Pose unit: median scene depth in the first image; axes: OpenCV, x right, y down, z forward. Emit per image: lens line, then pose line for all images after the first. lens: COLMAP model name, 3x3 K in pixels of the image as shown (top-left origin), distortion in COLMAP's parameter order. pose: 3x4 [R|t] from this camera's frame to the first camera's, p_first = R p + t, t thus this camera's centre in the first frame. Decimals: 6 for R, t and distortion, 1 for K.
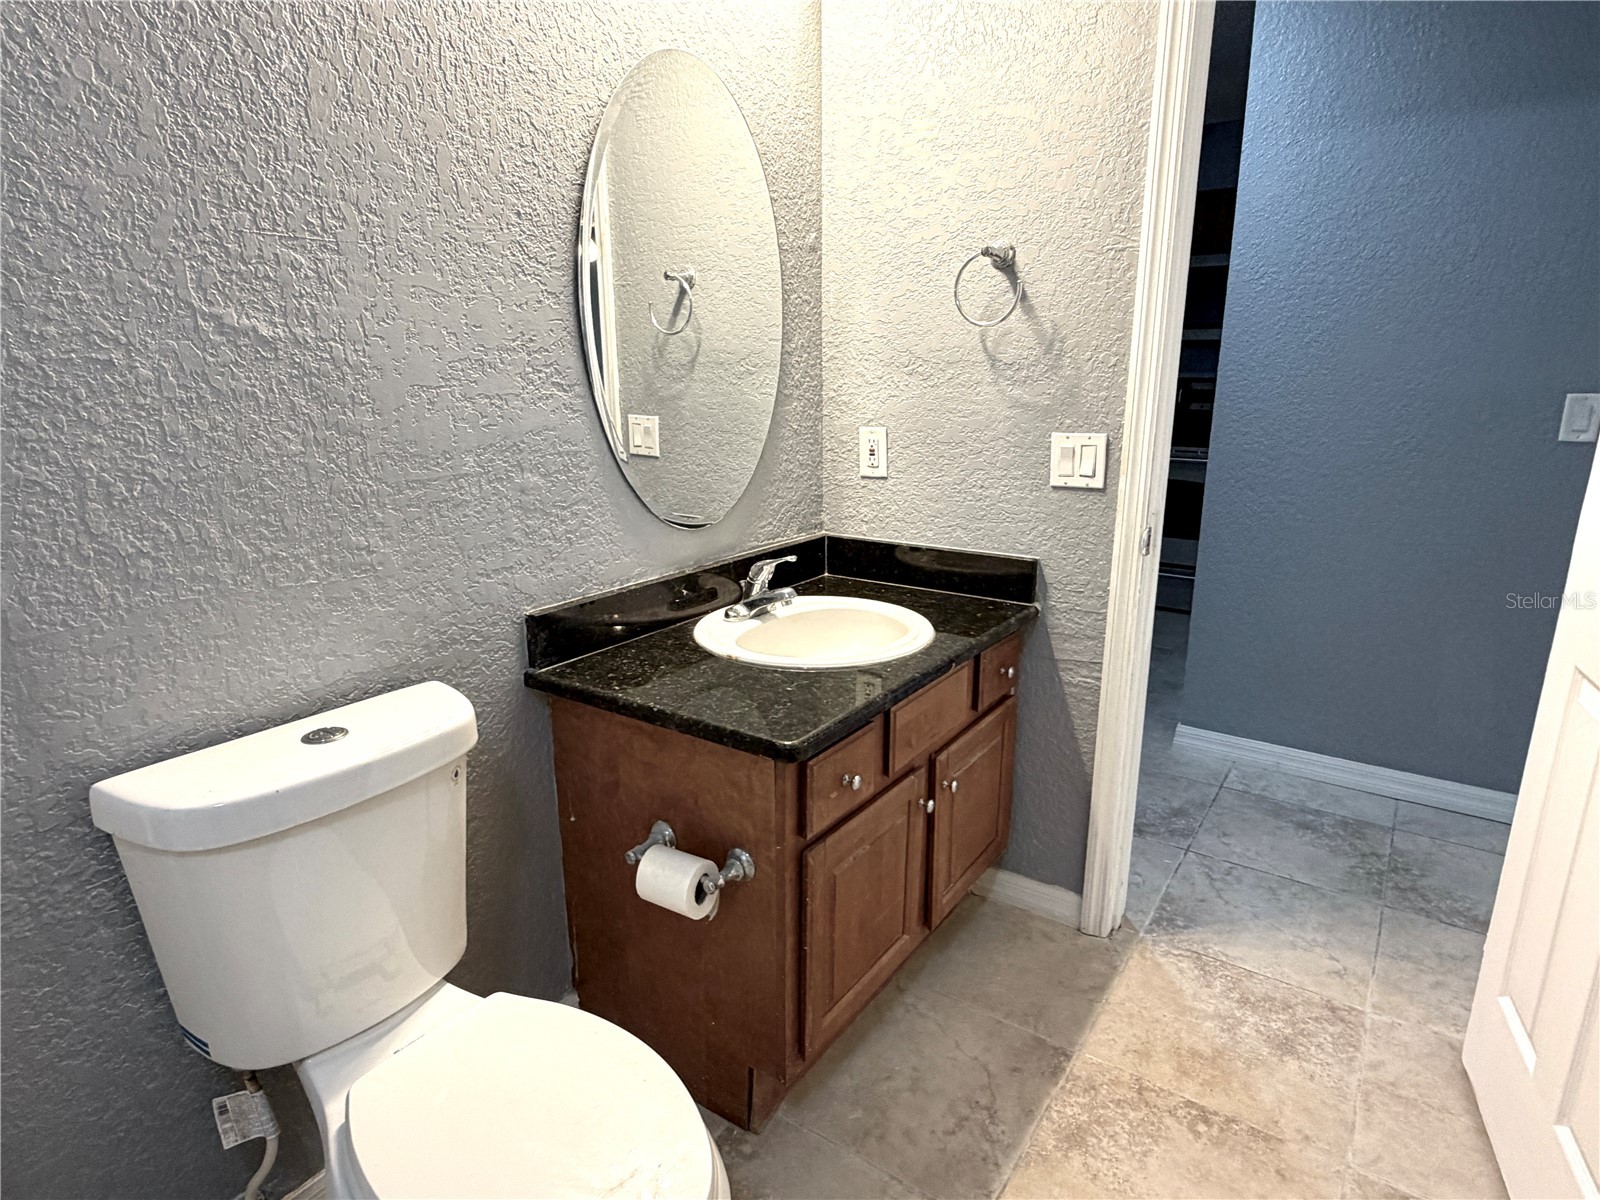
lens RADIAL K [[911.9, 0, 799.4], [0, 911.9, 602.7], [0, 0, 1]] dist [-0.000691, -0.000450]
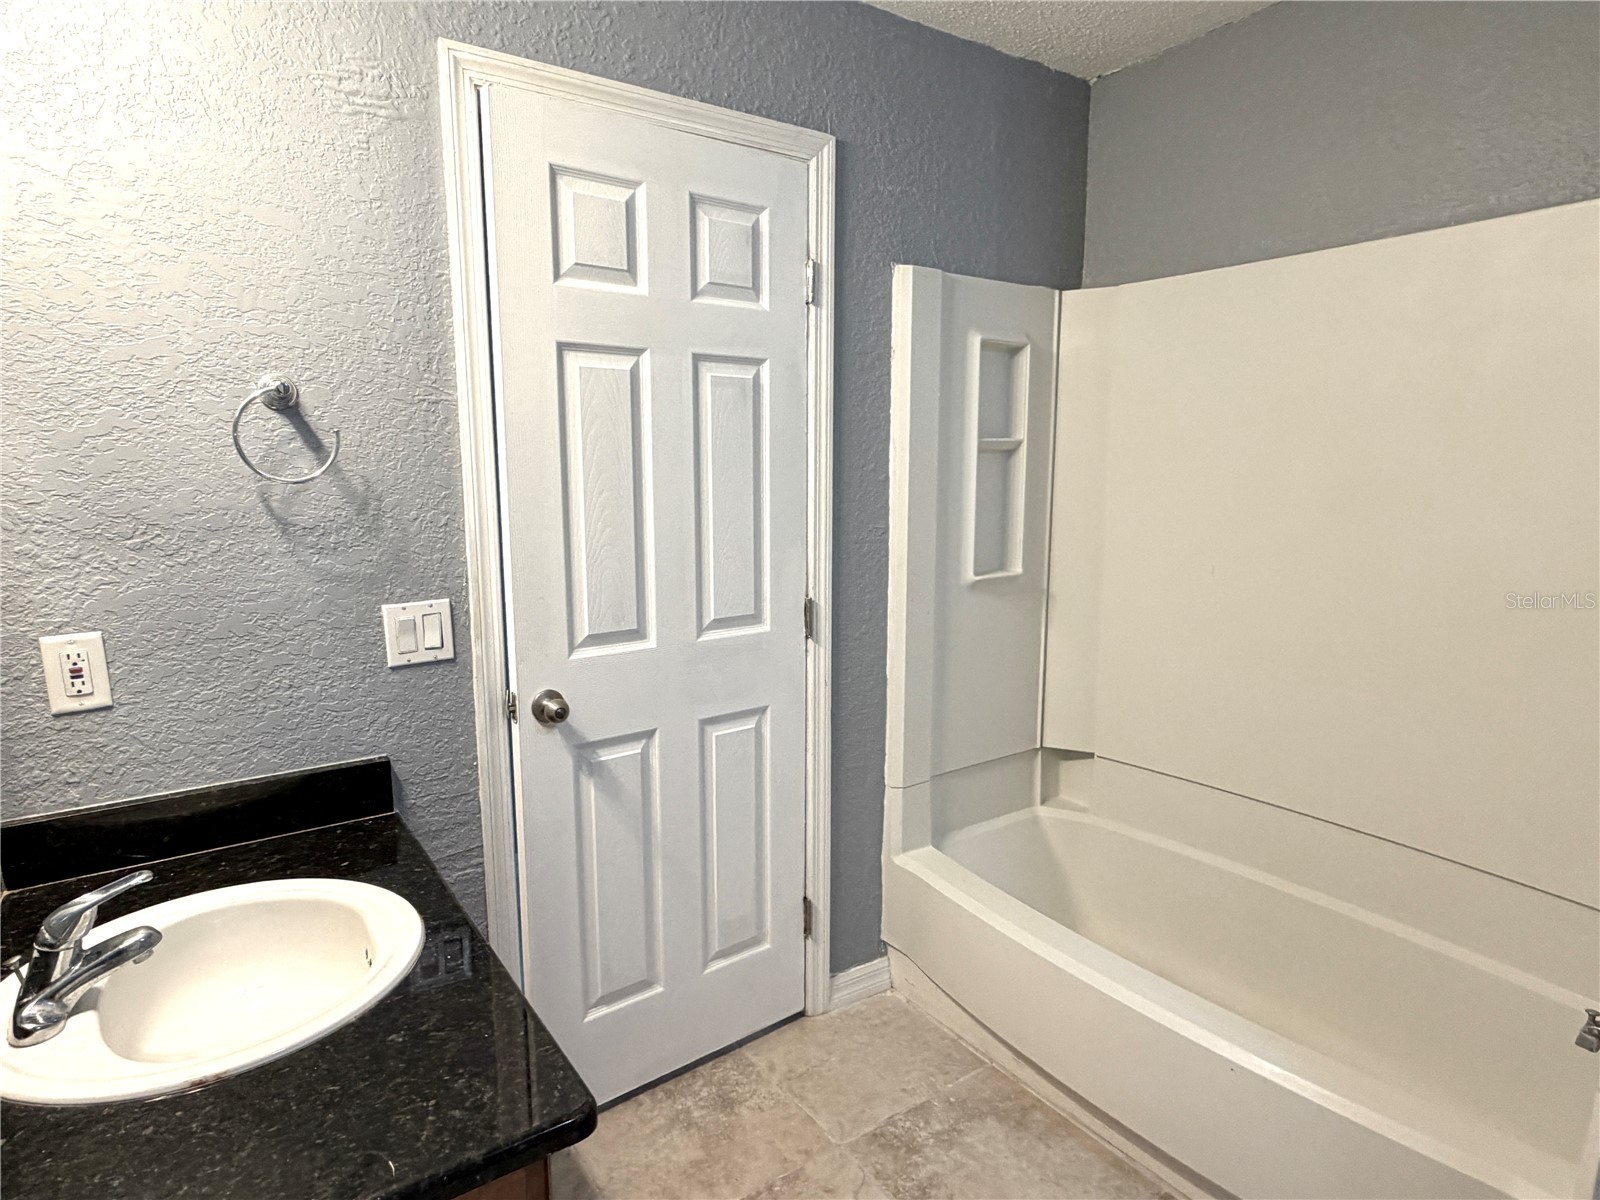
lens RADIAL K [[911.9, 0, 801.2], [0, 911.9, 600.4], [0, 0, 1]] dist [-0.000691, -0.000450]
pose [[0.342603, -0.140159, 0.928966, -0.361432], [0.235556, 0.970039, 0.059483, -0.148174], [-0.909470, 0.198445, 0.365354, 0.340081]]
